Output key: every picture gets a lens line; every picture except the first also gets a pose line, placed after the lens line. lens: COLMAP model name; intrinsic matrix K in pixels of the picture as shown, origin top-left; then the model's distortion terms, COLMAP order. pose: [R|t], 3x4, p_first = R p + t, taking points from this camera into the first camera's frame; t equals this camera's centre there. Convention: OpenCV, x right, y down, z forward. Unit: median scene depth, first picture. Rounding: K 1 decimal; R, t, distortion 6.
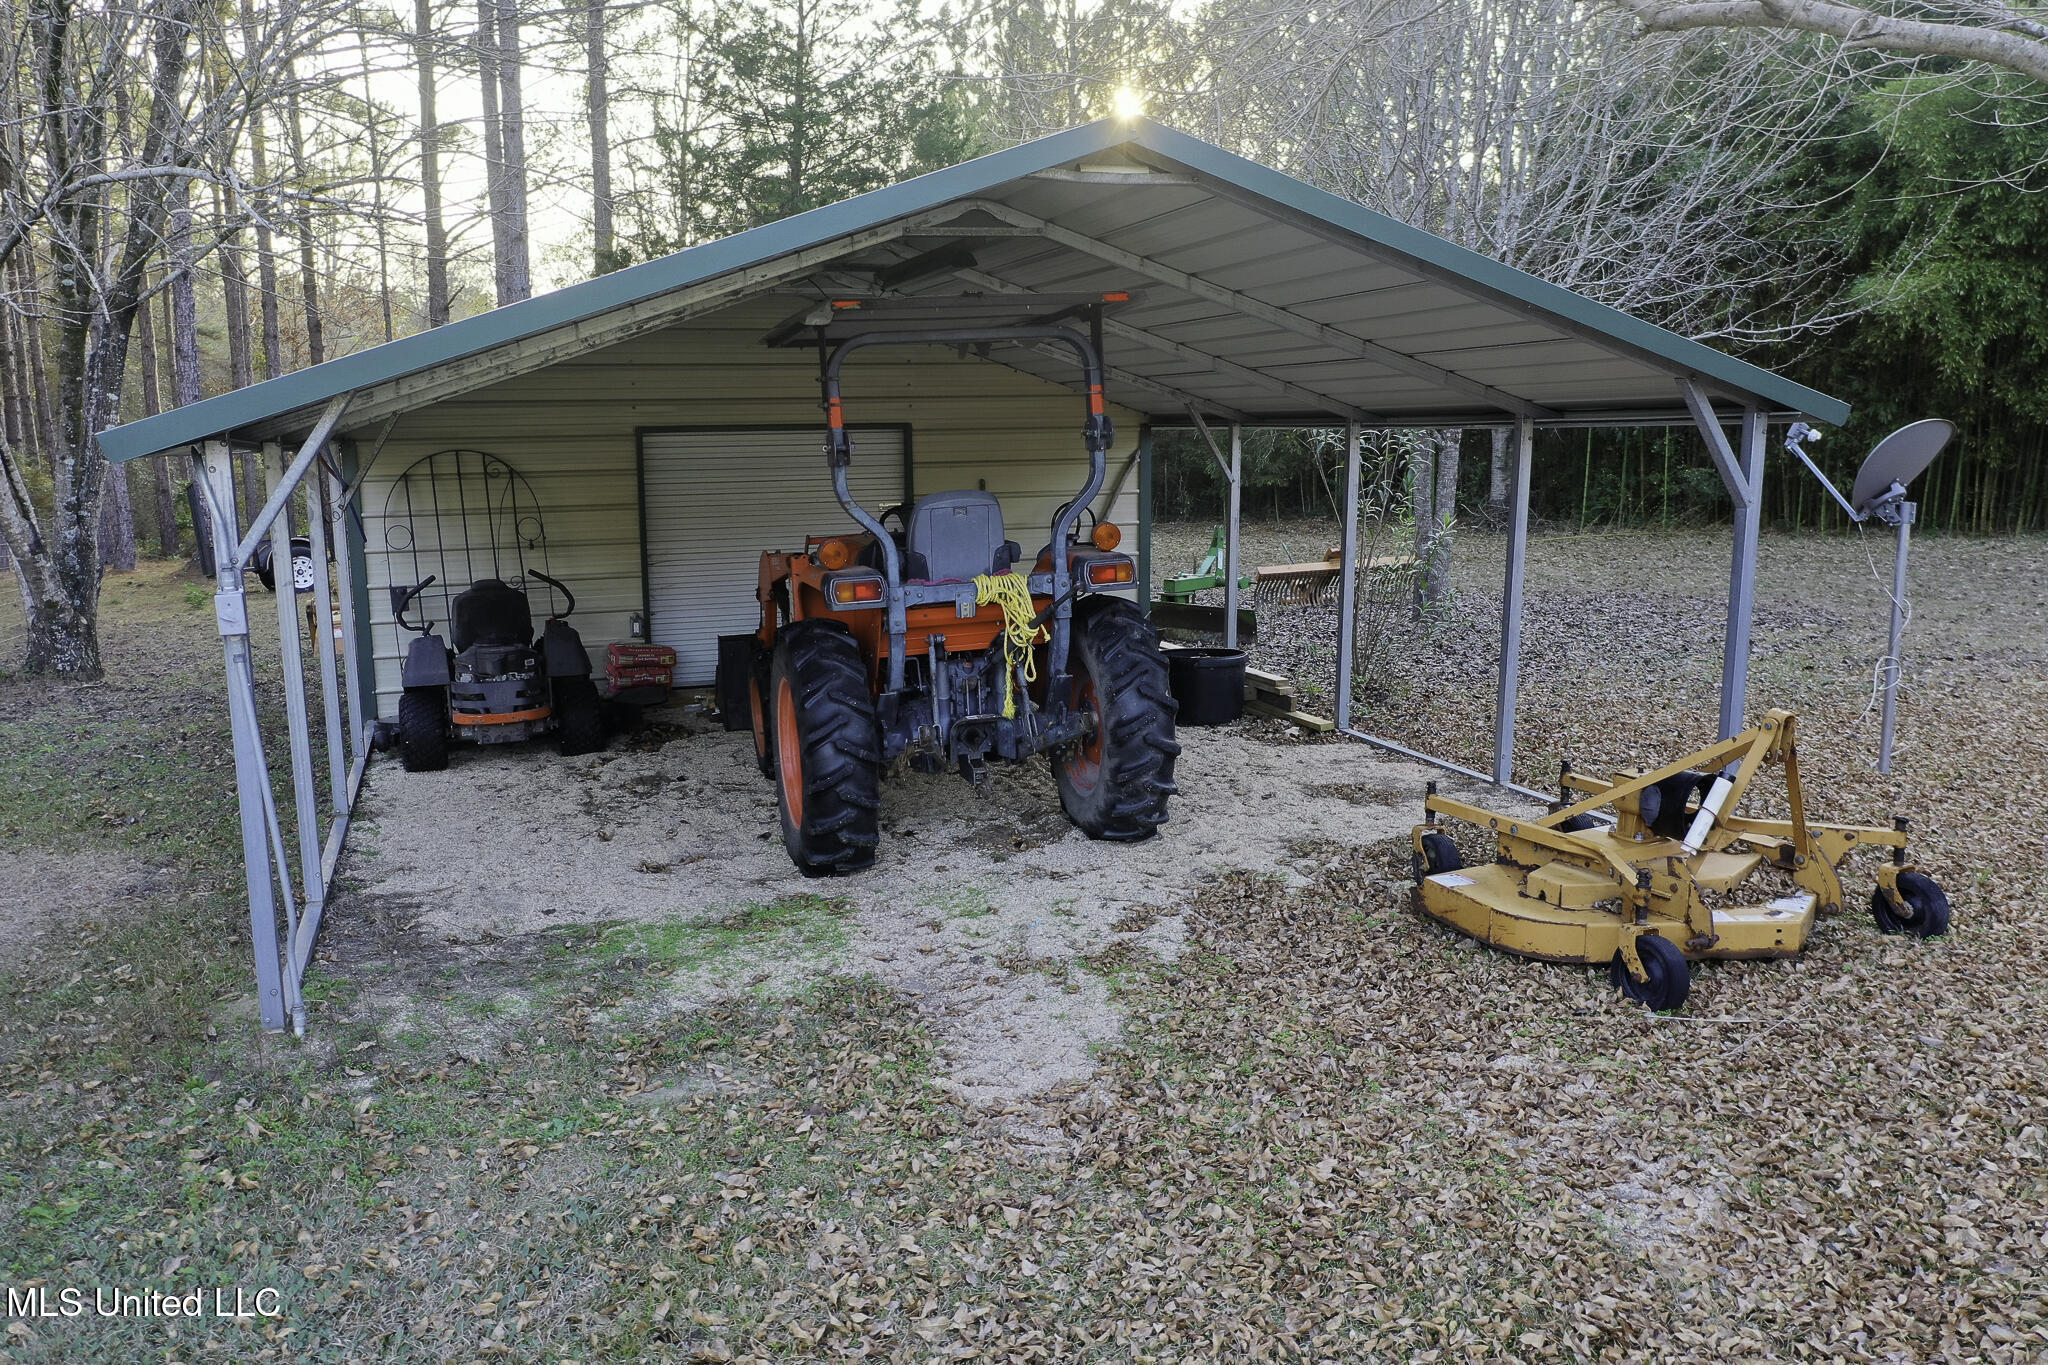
lens RADIAL K [[1630.5, 0, 1022.4], [0, 1630.5, 683.4], [0, 0, 1]] dist [0.008921, -0.000205]
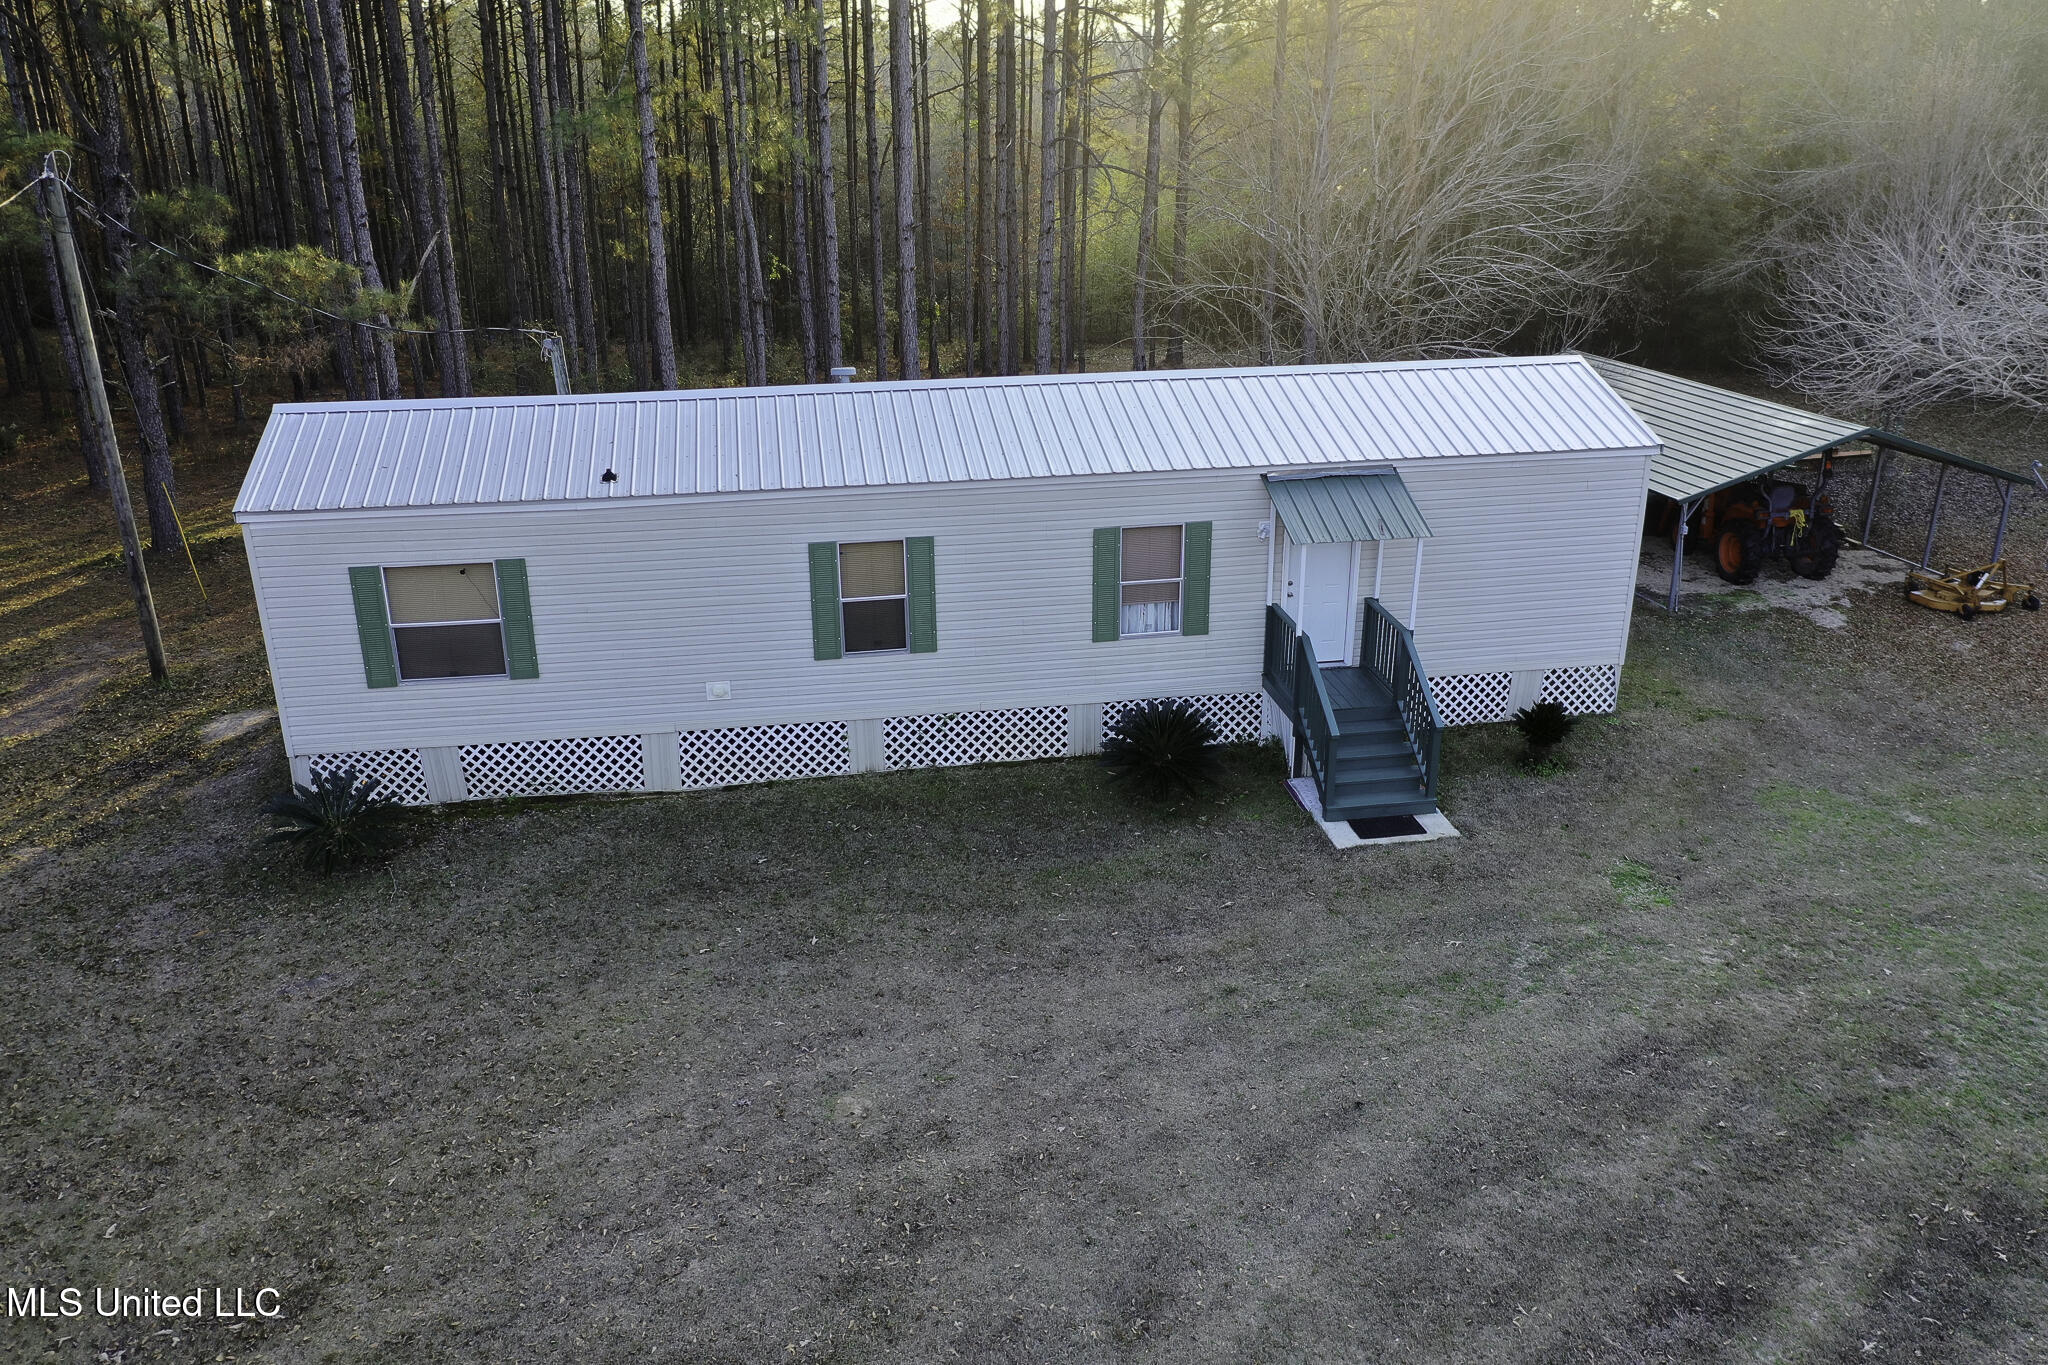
lens RADIAL K [[1630.5, 0, 1024.3], [0, 1630.5, 682.0], [0, 0, 1]] dist [0.008921, -0.000205]
pose [[0.985932, 0.058650, -0.156520, -1.382007], [-0.030565, 0.983889, 0.176147, -0.338045], [0.164329, -0.168885, 0.971840, -3.648322]]
